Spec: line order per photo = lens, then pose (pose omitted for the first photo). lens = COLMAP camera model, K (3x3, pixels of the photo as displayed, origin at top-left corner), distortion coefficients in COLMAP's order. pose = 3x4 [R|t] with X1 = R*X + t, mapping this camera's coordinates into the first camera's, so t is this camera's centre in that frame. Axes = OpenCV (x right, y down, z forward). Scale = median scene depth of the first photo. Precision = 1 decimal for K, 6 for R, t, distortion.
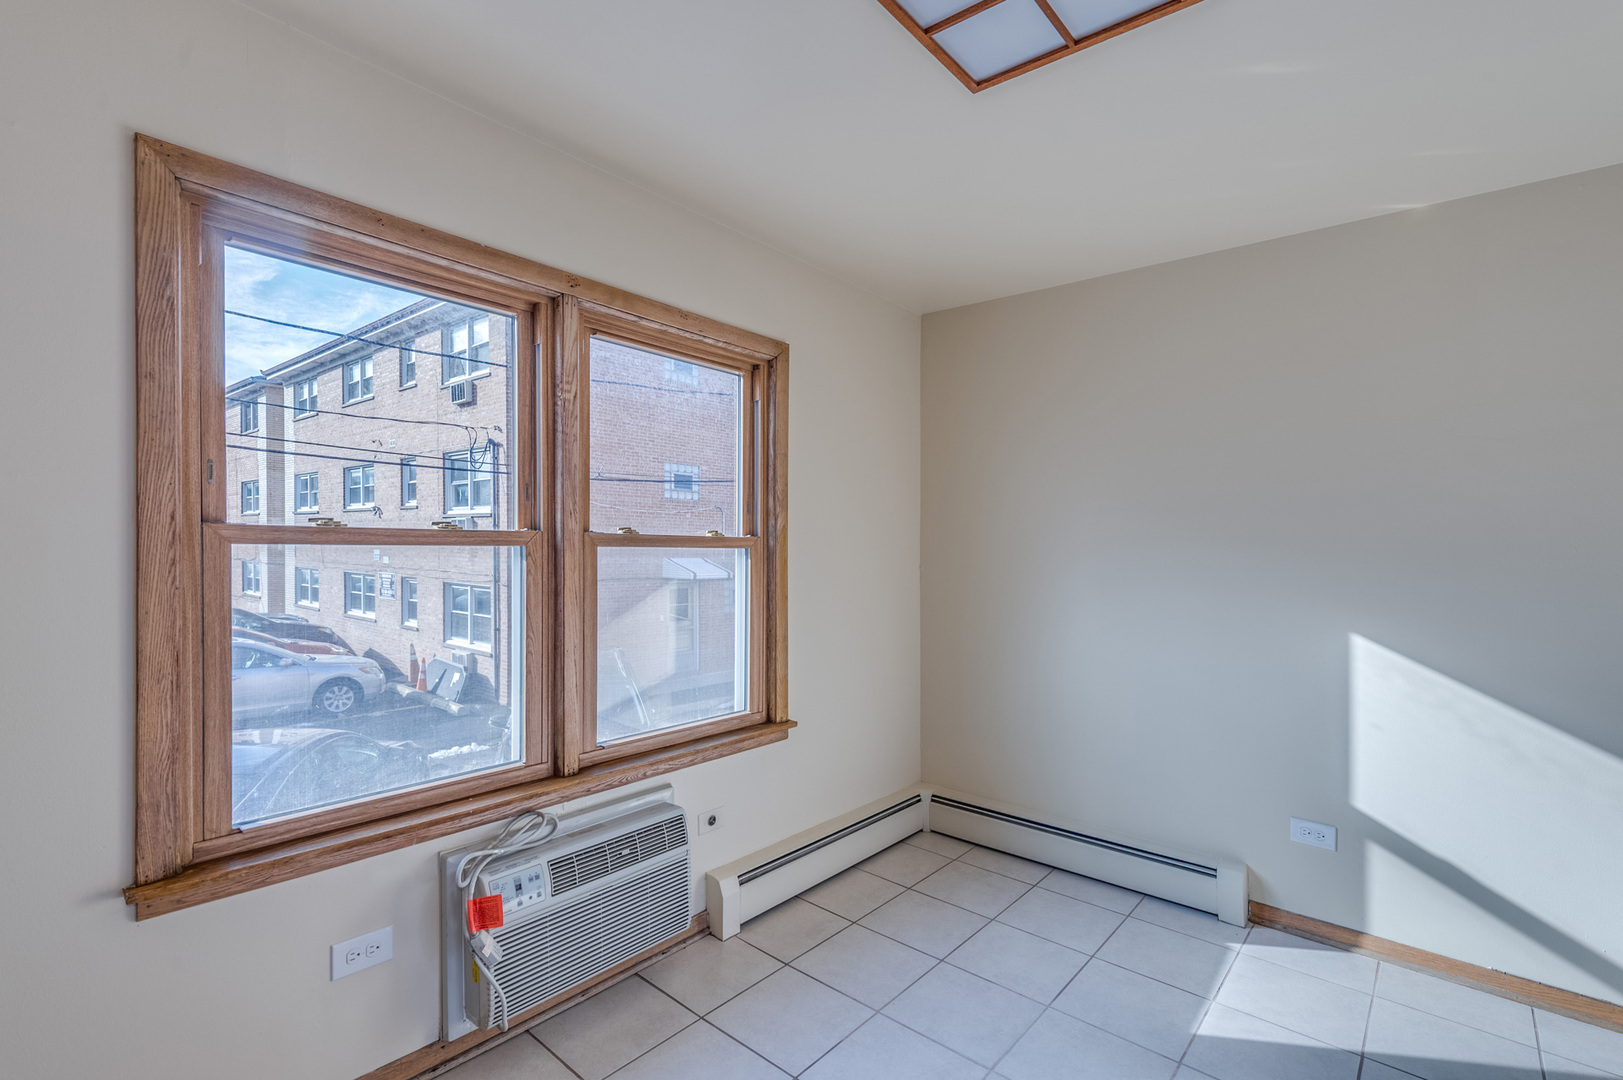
lens RADIAL K [[741.8, 0, 808.2], [0, 741.8, 550.3], [0, 0, 1]] dist [0.016045, -0.002470]
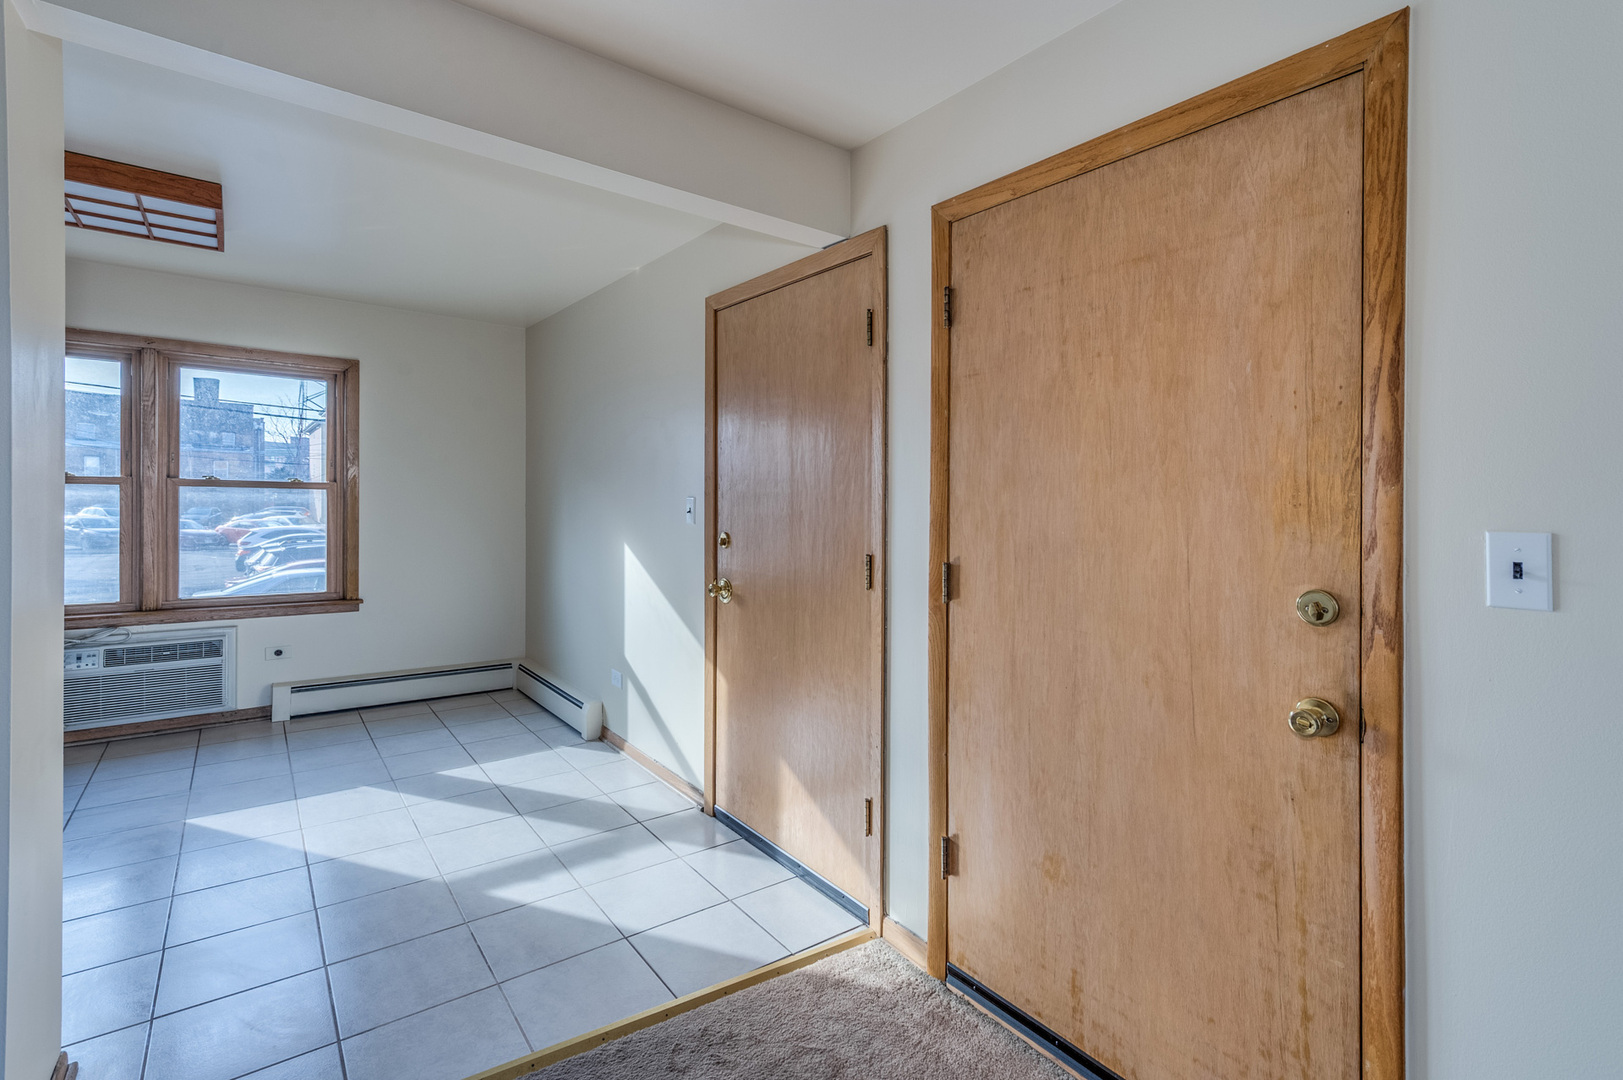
lens RADIAL K [[741.8, 0, 814.0], [0, 741.8, 504.0], [0, 0, 1]] dist [0.016045, -0.002470]
pose [[0.980037, 0.007726, -0.198666, 1.474028], [-0.008079, 0.999967, -0.000964, 0.025886], [0.198652, 0.002550, 0.980067, -0.428245]]
